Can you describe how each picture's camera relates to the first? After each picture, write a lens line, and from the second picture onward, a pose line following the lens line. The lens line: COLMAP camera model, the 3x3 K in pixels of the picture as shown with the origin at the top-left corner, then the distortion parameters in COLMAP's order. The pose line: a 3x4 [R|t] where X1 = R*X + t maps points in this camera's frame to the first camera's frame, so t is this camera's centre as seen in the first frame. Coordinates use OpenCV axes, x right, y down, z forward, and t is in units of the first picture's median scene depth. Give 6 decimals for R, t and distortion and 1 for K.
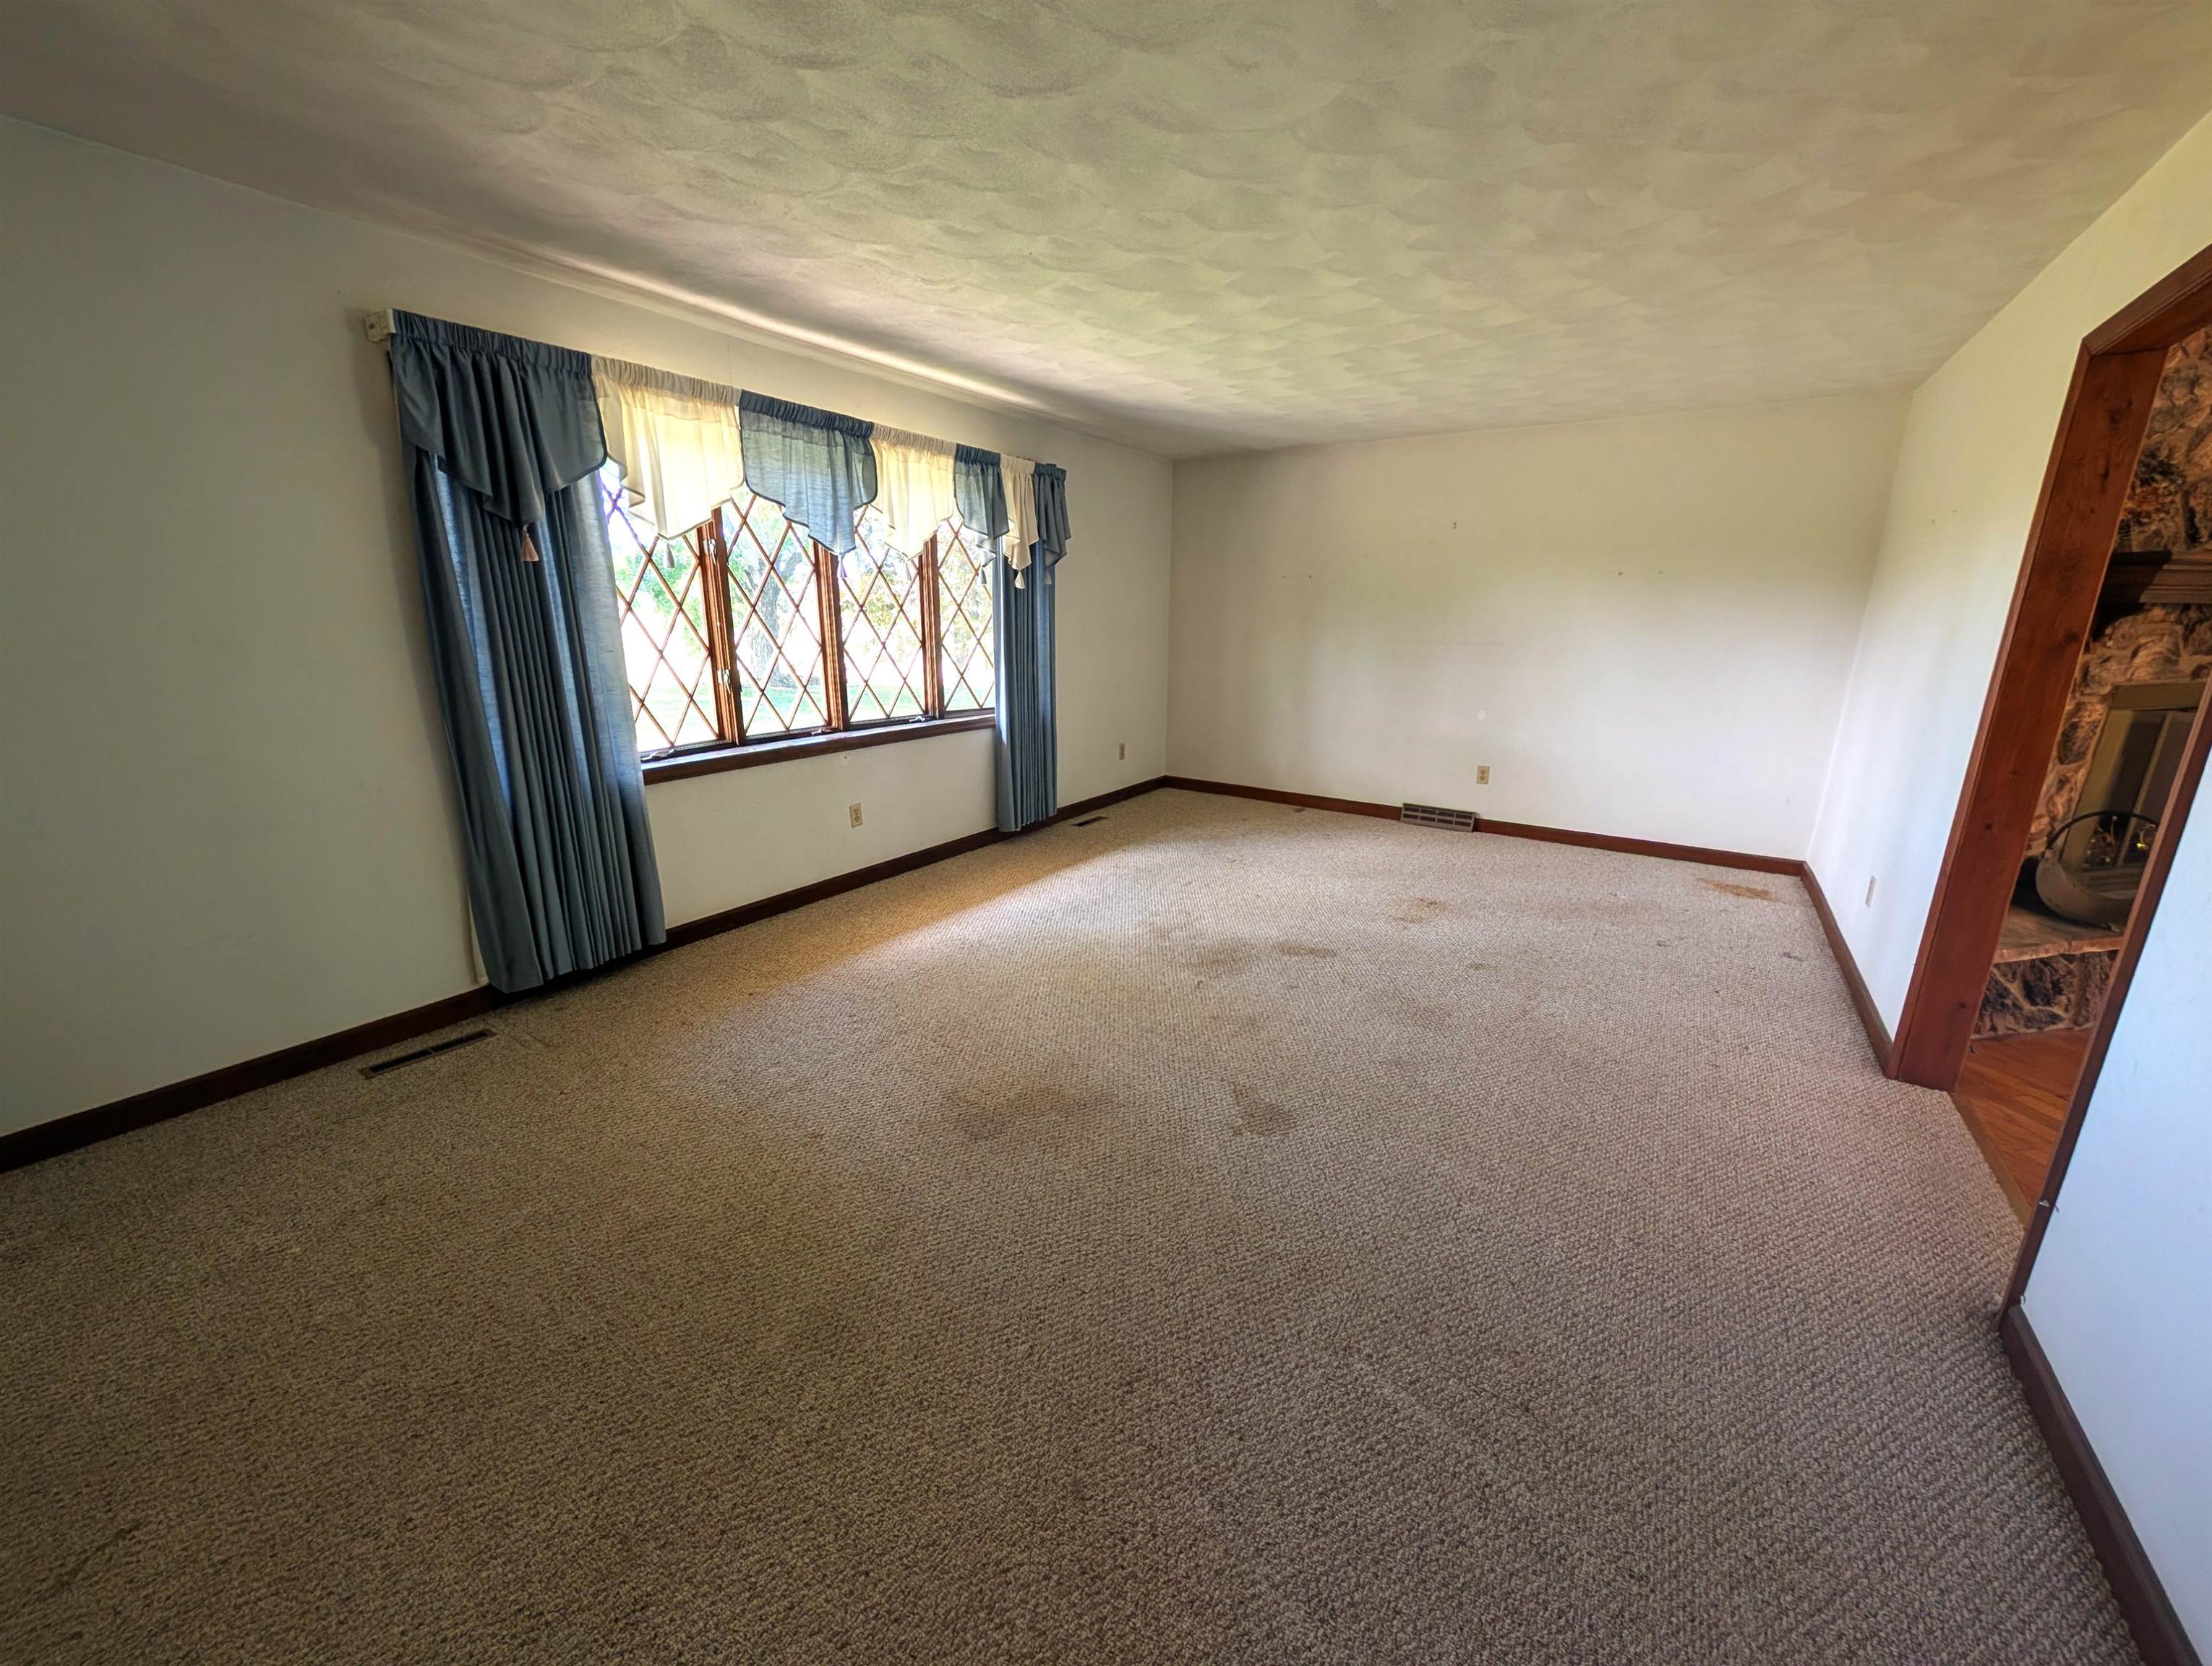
lens RADIAL K [[836.7, 0, 1108.7], [0, 836.7, 822.5], [0, 0, 1]] dist [0.000135, 0.000006]
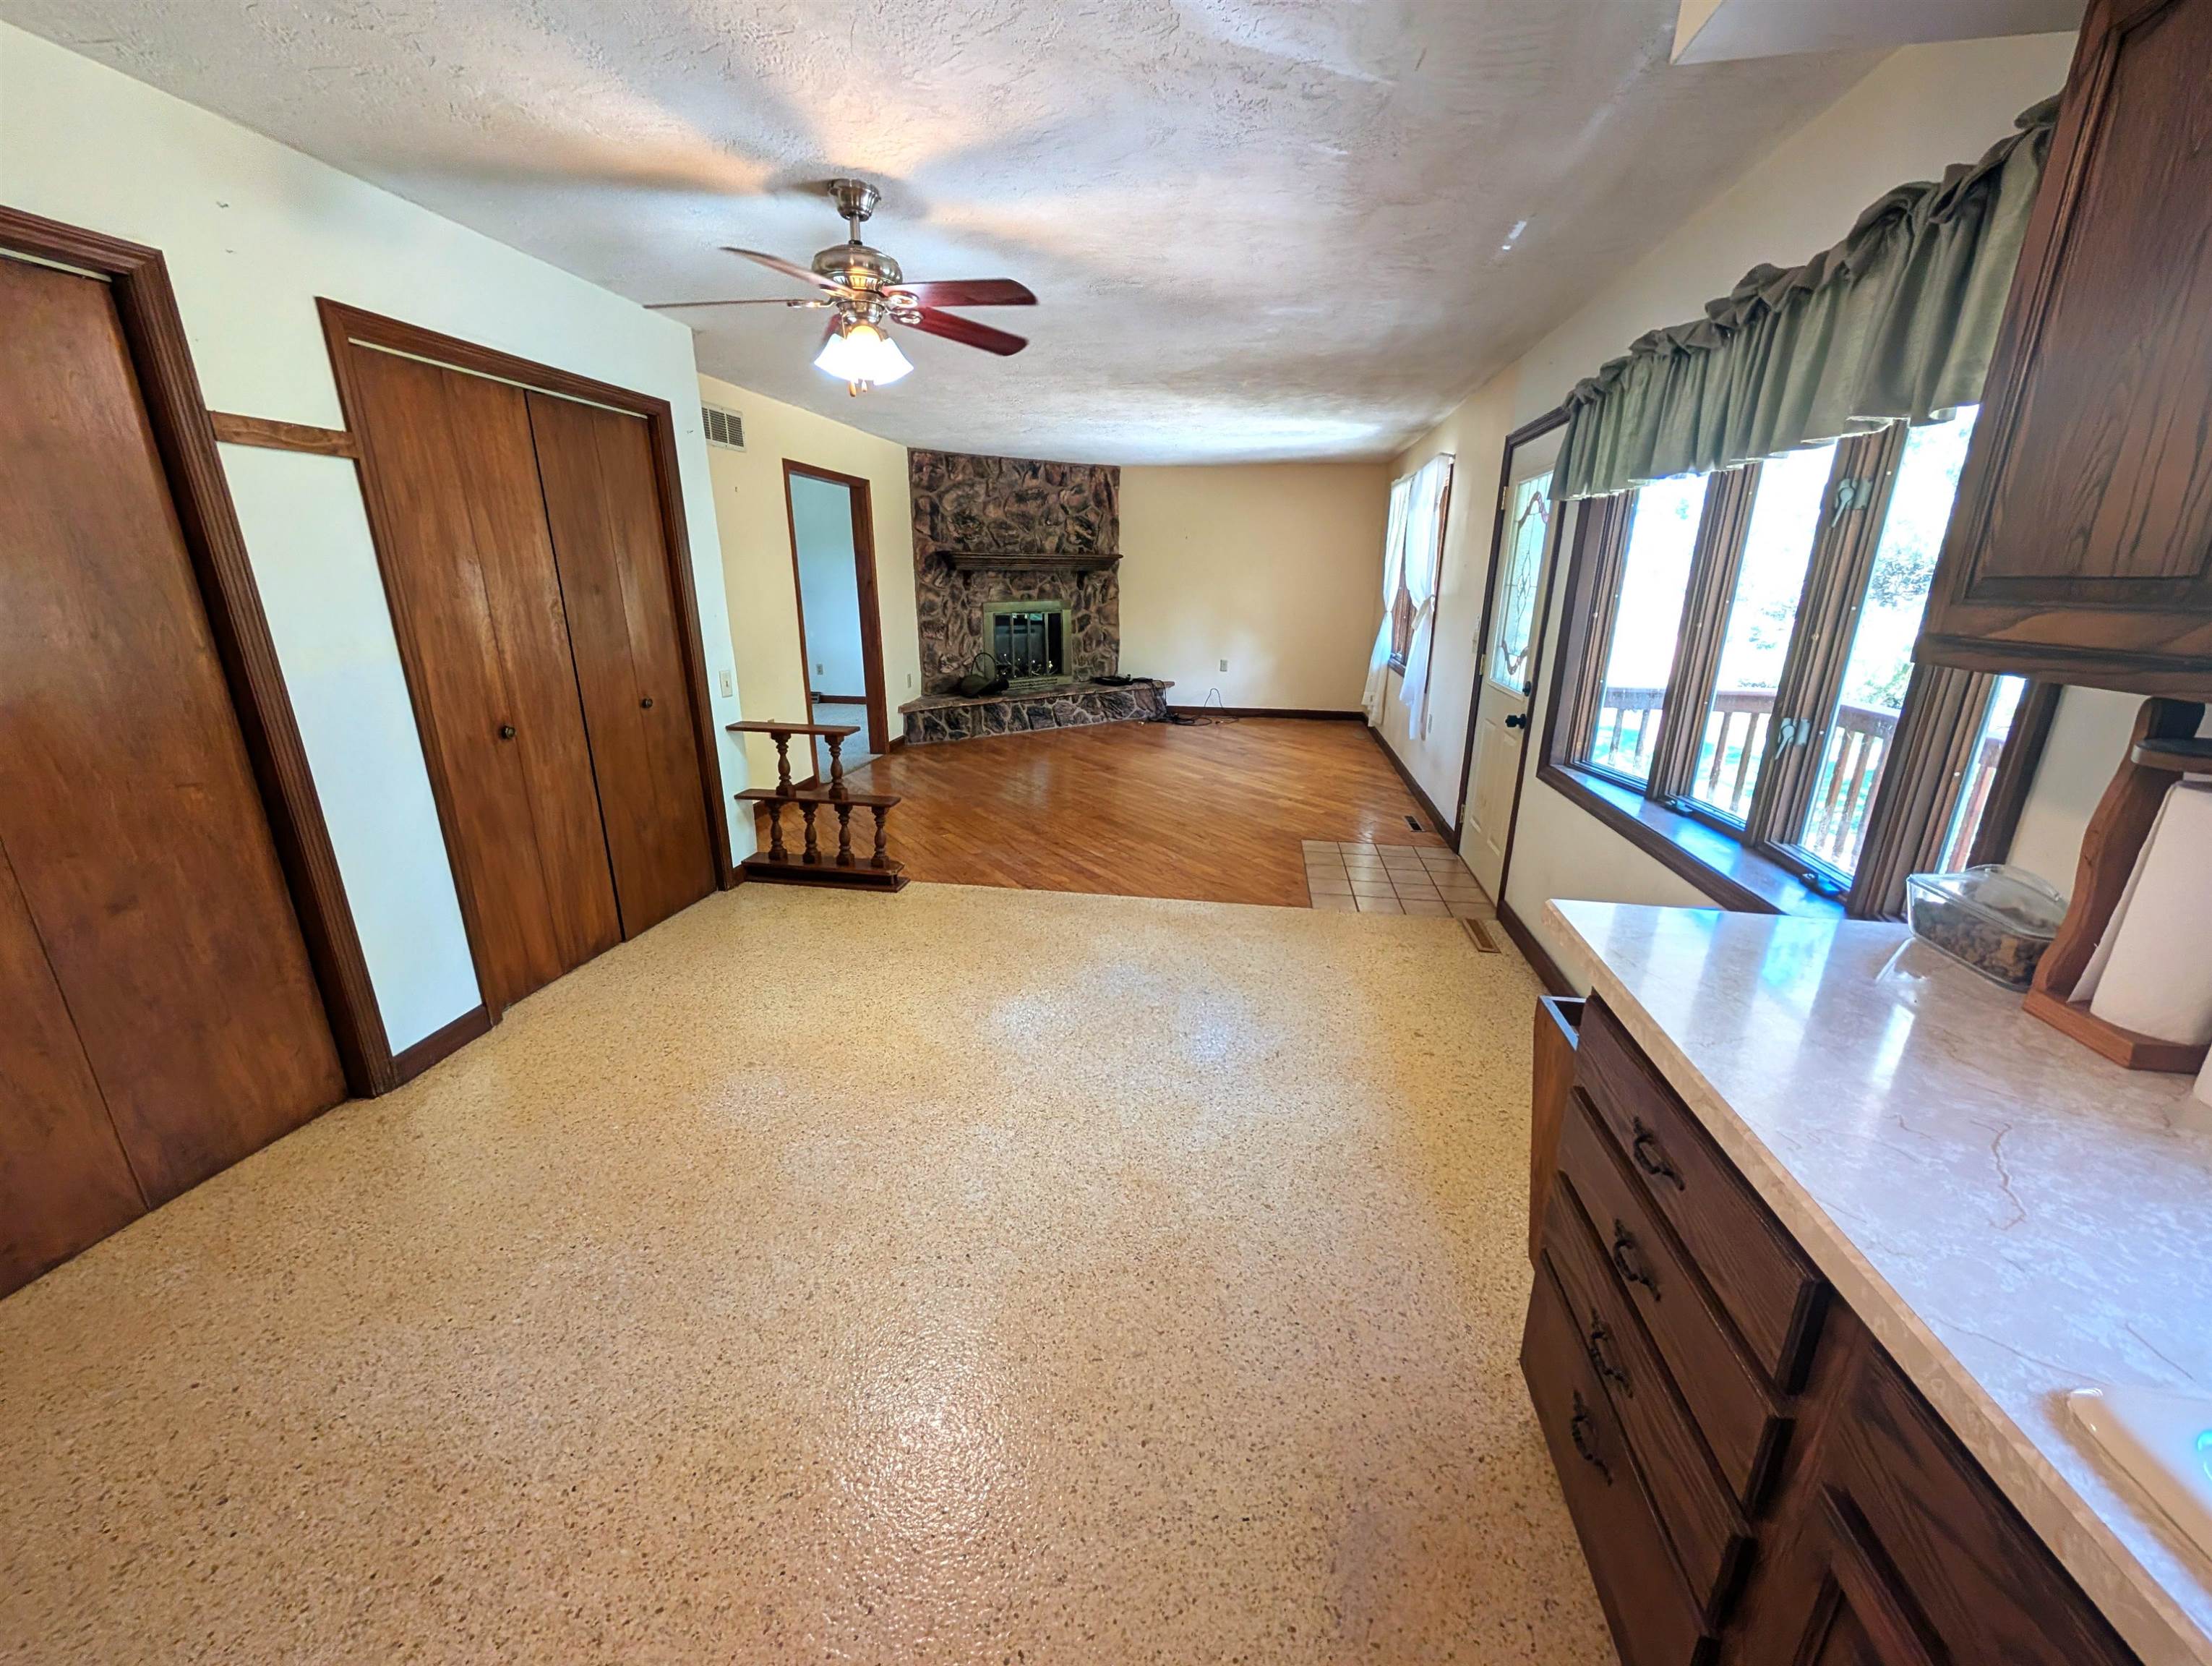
lens RADIAL K [[836.7, 0, 1108.7], [0, 836.7, 822.5], [0, 0, 1]] dist [0.000135, 0.000006]
pose [[0.915599, -0.125057, 0.382151, 0.504186], [0.106963, 0.991913, 0.068325, 0.357891], [-0.387605, -0.021682, 0.921571, -1.472969]]
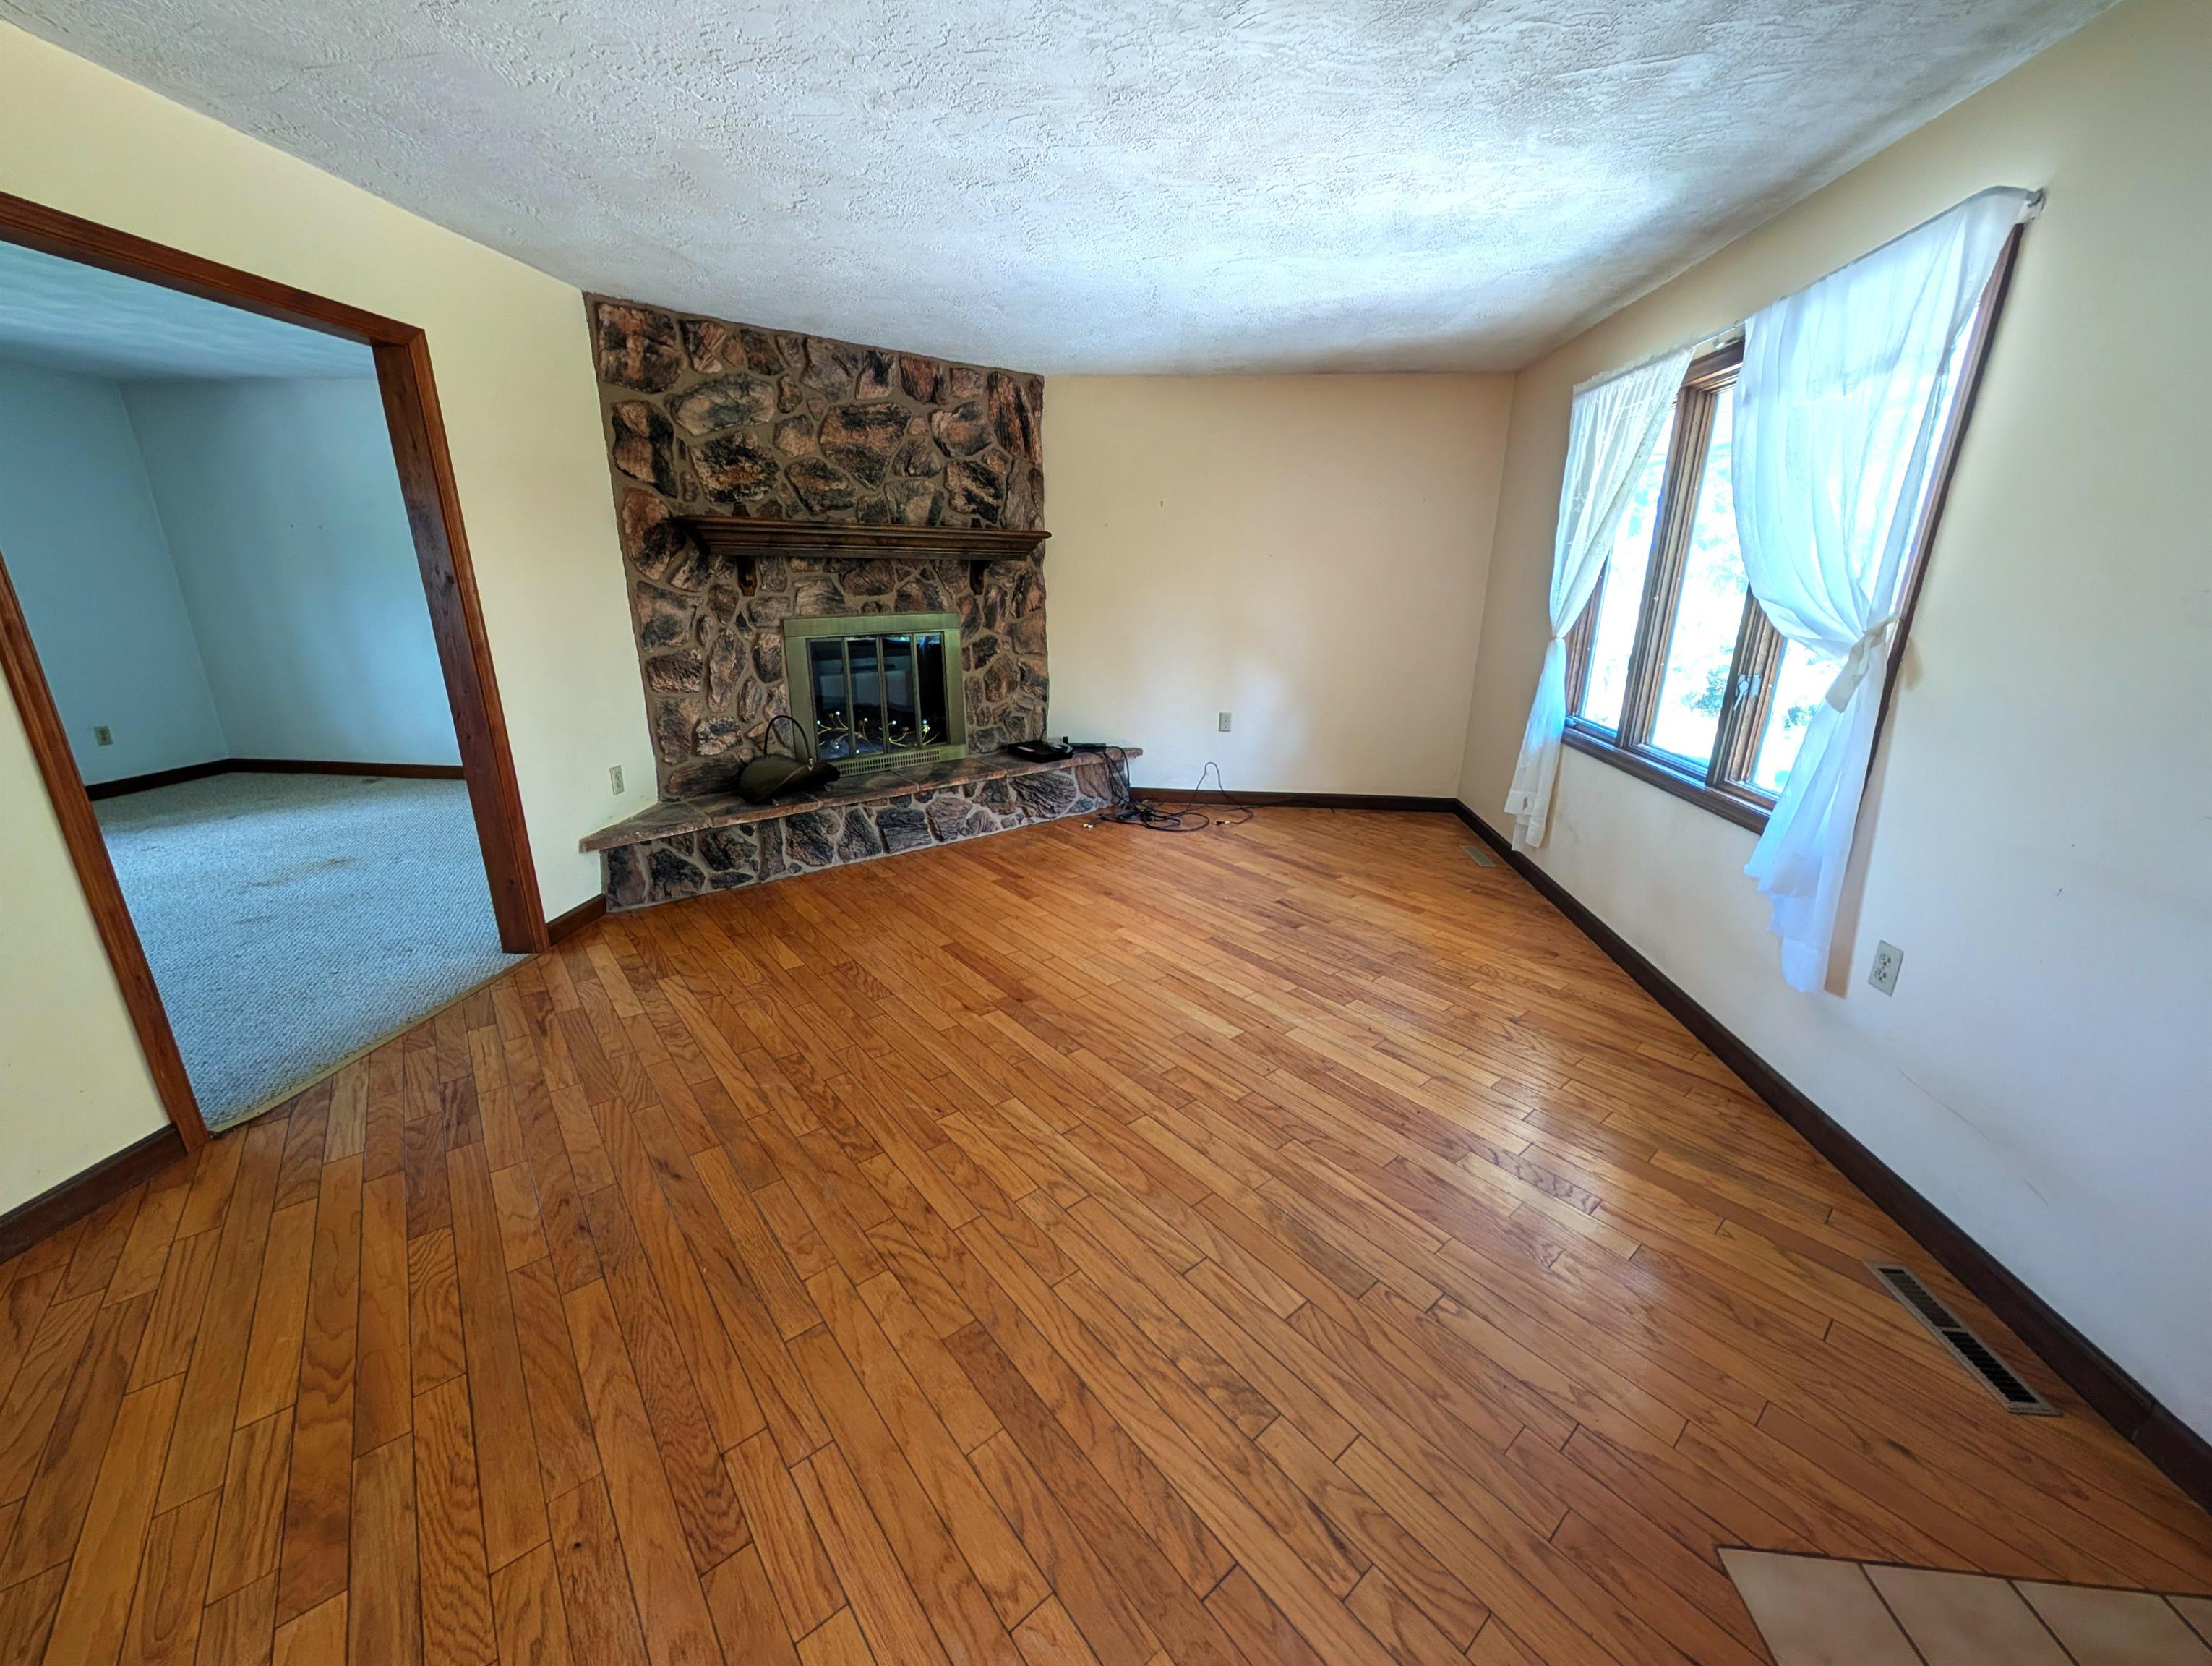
lens RADIAL K [[836.7, 0, 1108.7], [0, 836.7, 822.5], [0, 0, 1]] dist [0.000135, 0.000006]
pose [[0.884758, -0.140329, 0.444423, 1.023777], [0.119321, 0.990014, 0.075059, 0.114015], [-0.450518, -0.013380, 0.892667, -0.407069]]
